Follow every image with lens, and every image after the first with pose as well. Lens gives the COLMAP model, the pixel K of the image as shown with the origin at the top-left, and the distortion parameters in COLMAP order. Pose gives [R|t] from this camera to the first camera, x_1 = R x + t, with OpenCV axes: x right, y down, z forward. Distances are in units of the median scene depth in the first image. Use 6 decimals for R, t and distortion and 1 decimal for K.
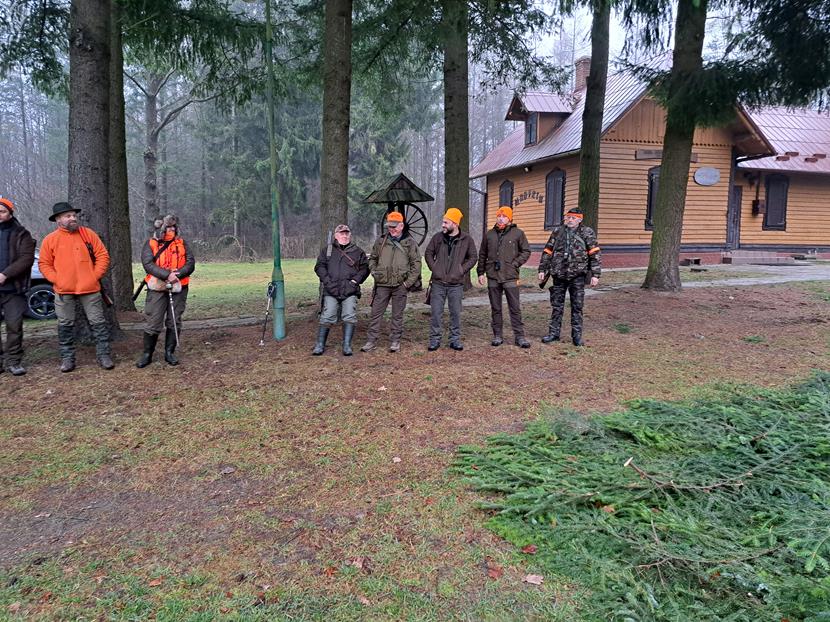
lens RADIAL K [[591.6, 0, 425.8], [0, 591.6, 301.5], [0, 0, 1]] dist [0.072158, -0.057957]
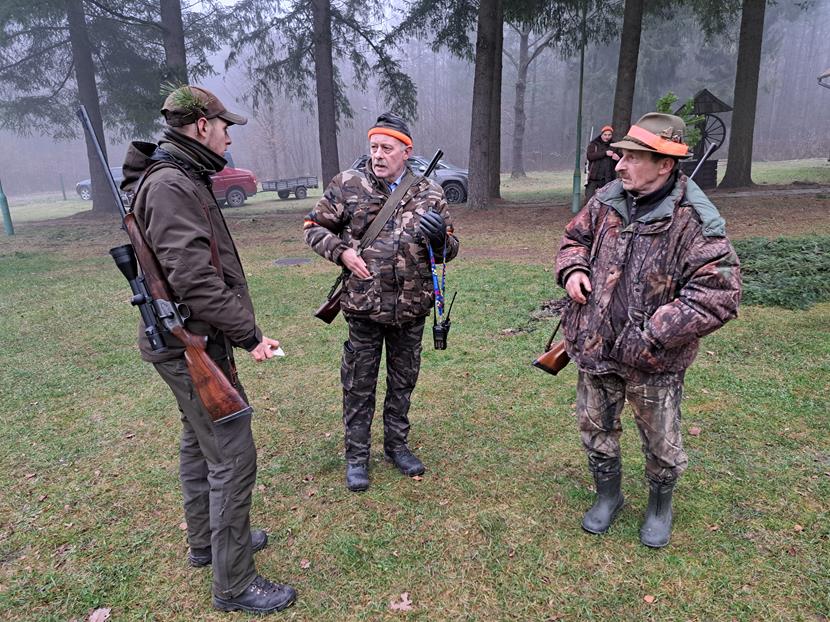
lens RADIAL K [[591.6, 0, 422.7], [0, 591.6, 304.4], [0, 0, 1]] dist [0.072158, -0.057957]
pose [[0.829748, 0.115190, -0.546123, 0.308930], [-0.031842, 0.986647, 0.159728, 0.059988], [0.557230, -0.115144, 0.822336, -0.581423]]
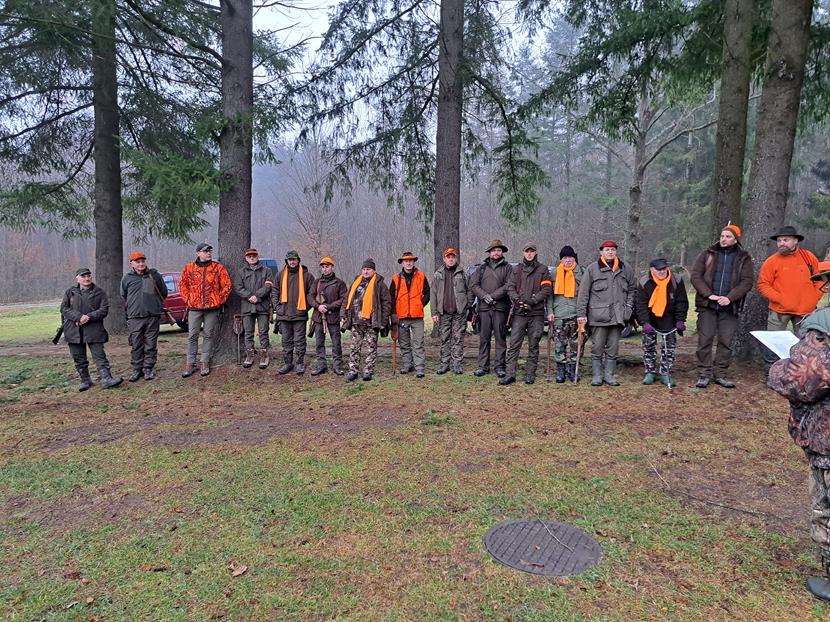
lens RADIAL K [[591.6, 0, 418.6], [0, 591.6, 311.0], [0, 0, 1]] dist [0.072158, -0.057957]
pose [[0.803884, 0.040858, -0.593382, -0.361004], [-0.063208, 0.997857, -0.016922, 0.028696], [0.591419, 0.051110, 0.804743, -0.147765]]
